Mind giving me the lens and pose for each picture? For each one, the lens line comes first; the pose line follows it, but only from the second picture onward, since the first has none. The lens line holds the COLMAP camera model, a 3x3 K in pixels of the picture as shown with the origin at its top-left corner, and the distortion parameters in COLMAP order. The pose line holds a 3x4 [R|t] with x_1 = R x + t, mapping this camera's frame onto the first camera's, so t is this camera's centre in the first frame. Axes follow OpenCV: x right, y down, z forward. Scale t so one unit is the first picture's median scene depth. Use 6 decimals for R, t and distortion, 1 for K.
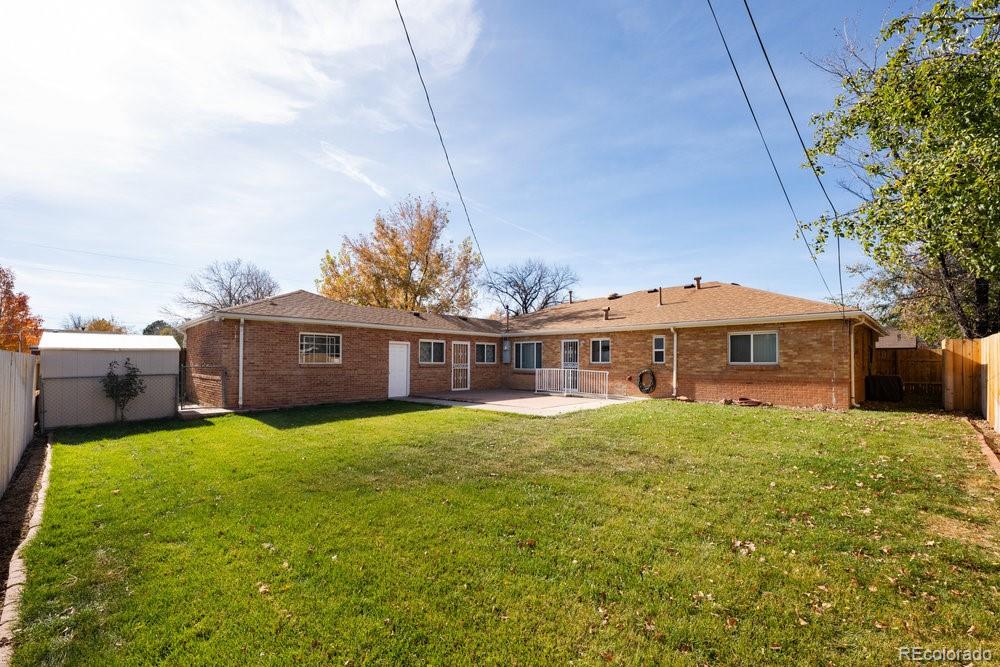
lens RADIAL K [[422.7, 0, 505.4], [0, 422.7, 354.9], [0, 0, 1]] dist [-0.000223, -0.000040]
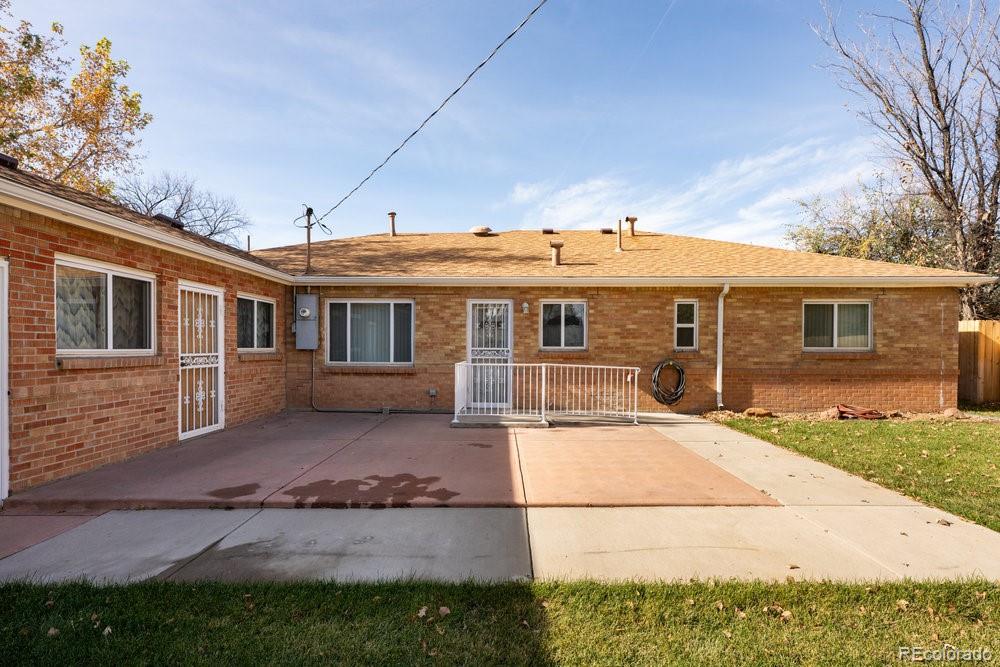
lens RADIAL K [[462.4, 0, 498.9], [0, 462.4, 352.2], [0, 0, 1]] dist [-0.000339, 0.000134]
pose [[0.719152, -0.011616, 0.694755, -0.222191], [-0.012174, 0.999496, 0.029313, 0.008303], [-0.694746, -0.029539, 0.718649, 0.691245]]
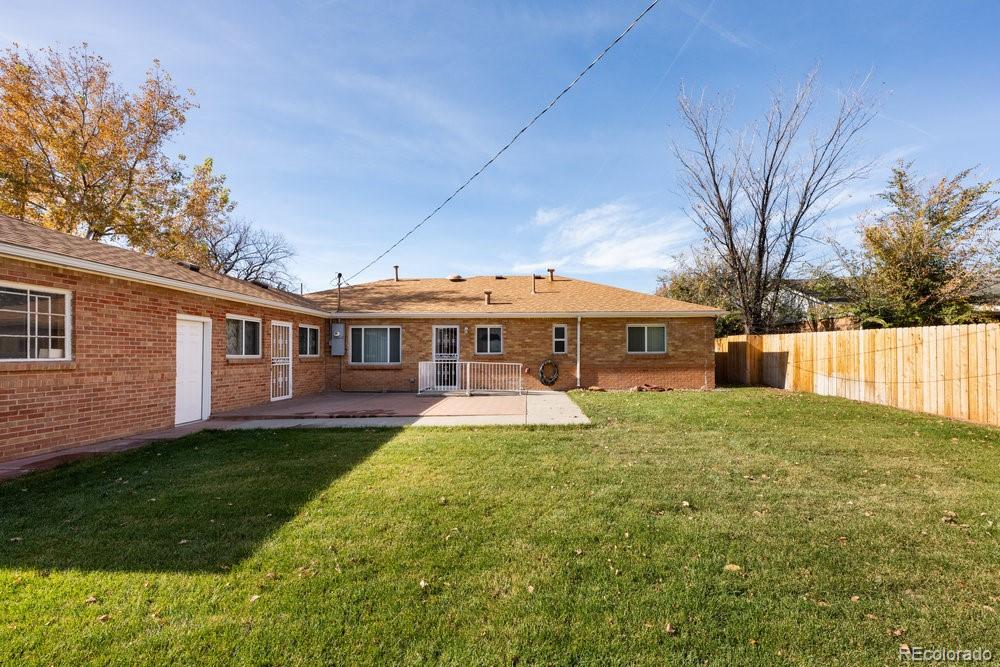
lens RADIAL K [[421.7, 0, 529.5], [0, 421.7, 348.6], [0, 0, 1]] dist [-0.000259, -0.000039]
pose [[0.704565, 0.000180, 0.709639, -0.341817], [-0.004486, 0.999981, 0.004201, 0.004680], [-0.709625, -0.006143, 0.704553, 0.354517]]
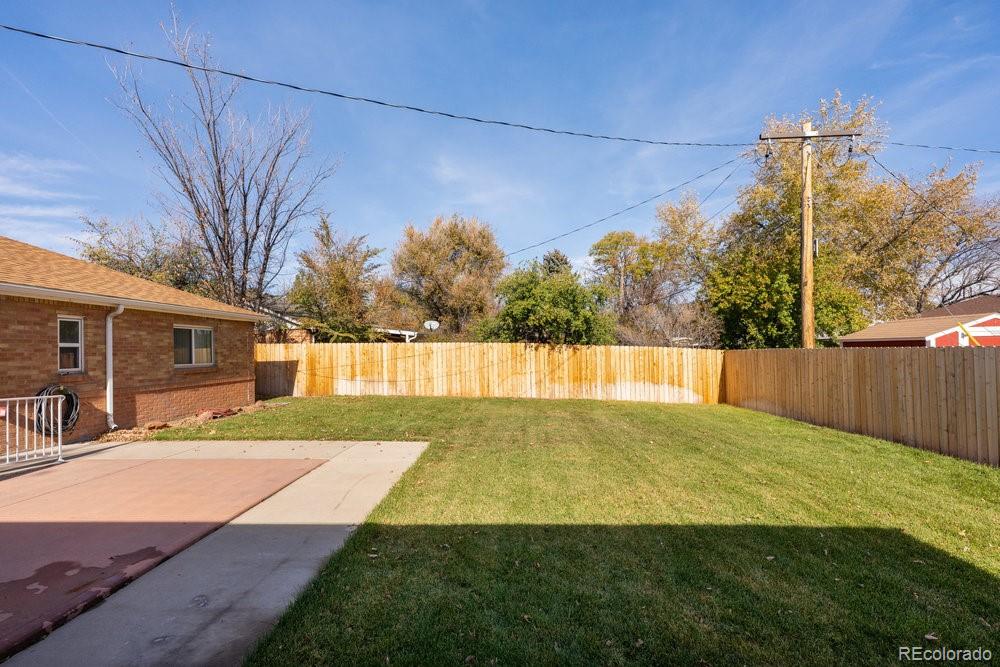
lens RADIAL K [[427.3, 0, 499.3], [0, 427.3, 346.2], [0, 0, 1]] dist [-0.001763, -0.000360]
pose [[-0.677164, 0.018227, 0.735607, -0.330808], [0.003972, 0.999769, -0.021115, 0.002493], [-0.735822, -0.011377, -0.677080, 0.912730]]
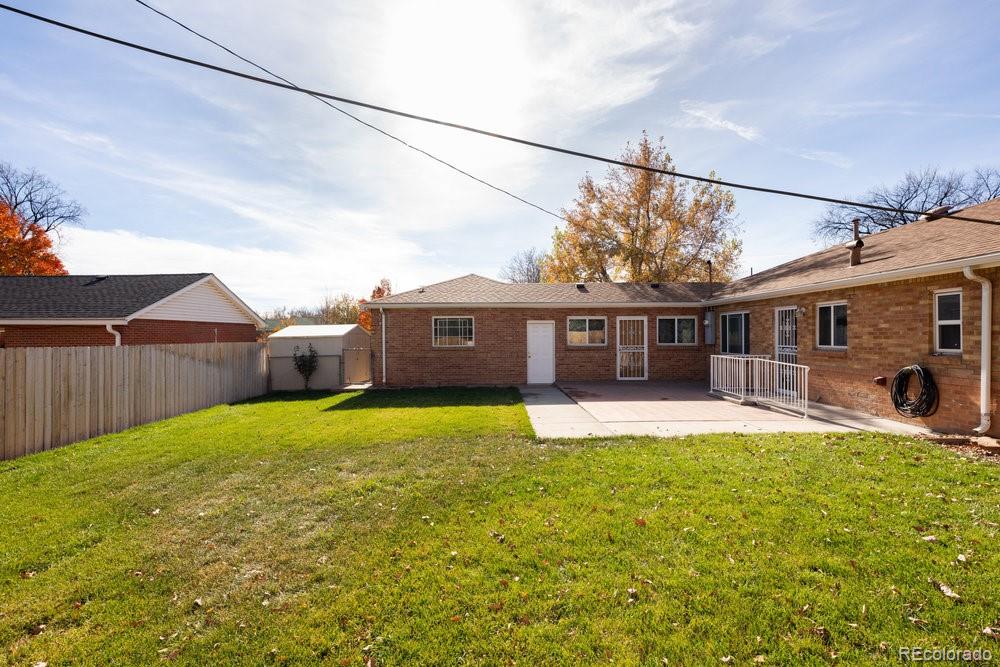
lens RADIAL K [[433.1, 0, 489.4], [0, 433.1, 331.9], [0, 0, 1]] dist [-0.001568, -0.000338]
pose [[0.684452, -0.014738, -0.728909, 0.343176], [0.021885, 0.999760, 0.000335, -0.011436], [0.728729, -0.016182, 0.684611, 0.322893]]
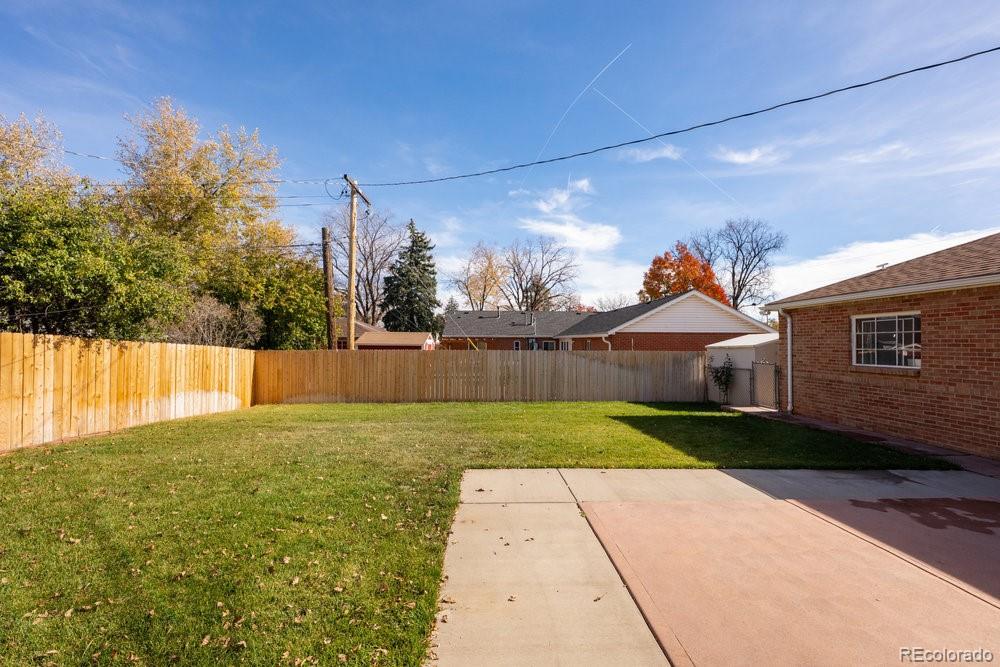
lens RADIAL K [[417.3, 0, 498.5], [0, 417.3, 345.6], [0, 0, 1]] dist [0.019688, -0.000069]
pose [[-0.677608, -0.006251, -0.735397, 0.306970], [0.004386, 0.999912, -0.012541, -0.002913], [0.735410, -0.011723, -0.677521, 0.913898]]
